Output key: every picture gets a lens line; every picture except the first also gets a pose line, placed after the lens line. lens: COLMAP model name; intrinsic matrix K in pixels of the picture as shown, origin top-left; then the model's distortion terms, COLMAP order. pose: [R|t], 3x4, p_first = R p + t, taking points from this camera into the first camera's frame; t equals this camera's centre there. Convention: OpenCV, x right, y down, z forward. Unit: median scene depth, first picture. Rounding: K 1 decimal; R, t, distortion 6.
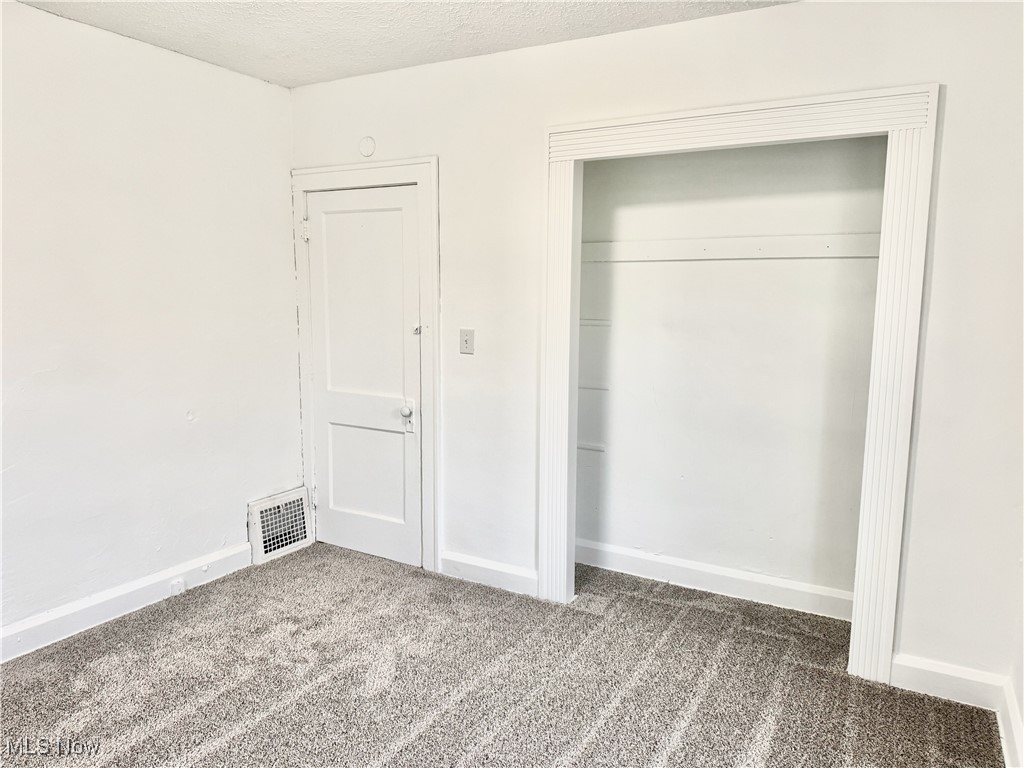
lens RADIAL K [[718.3, 0, 512.0], [0, 718.3, 384.0], [0, 0, 1]] dist [0.164222, -0.278971]
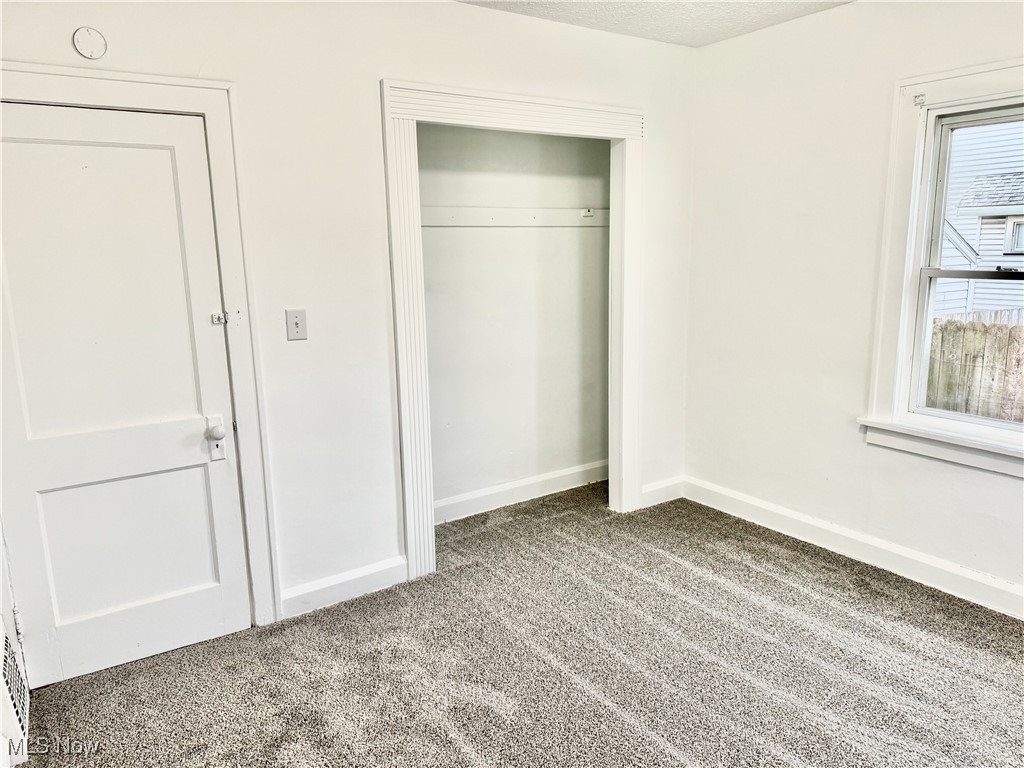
lens RADIAL K [[716.1, 0, 512.0], [0, 716.1, 384.0], [0, 0, 1]] dist [0.093790, -0.135923]
pose [[0.434058, -0.192001, 0.880187, -0.685083], [0.137897, 0.979672, 0.145699, -0.079118], [-0.890269, 0.058133, 0.451710, 0.427004]]
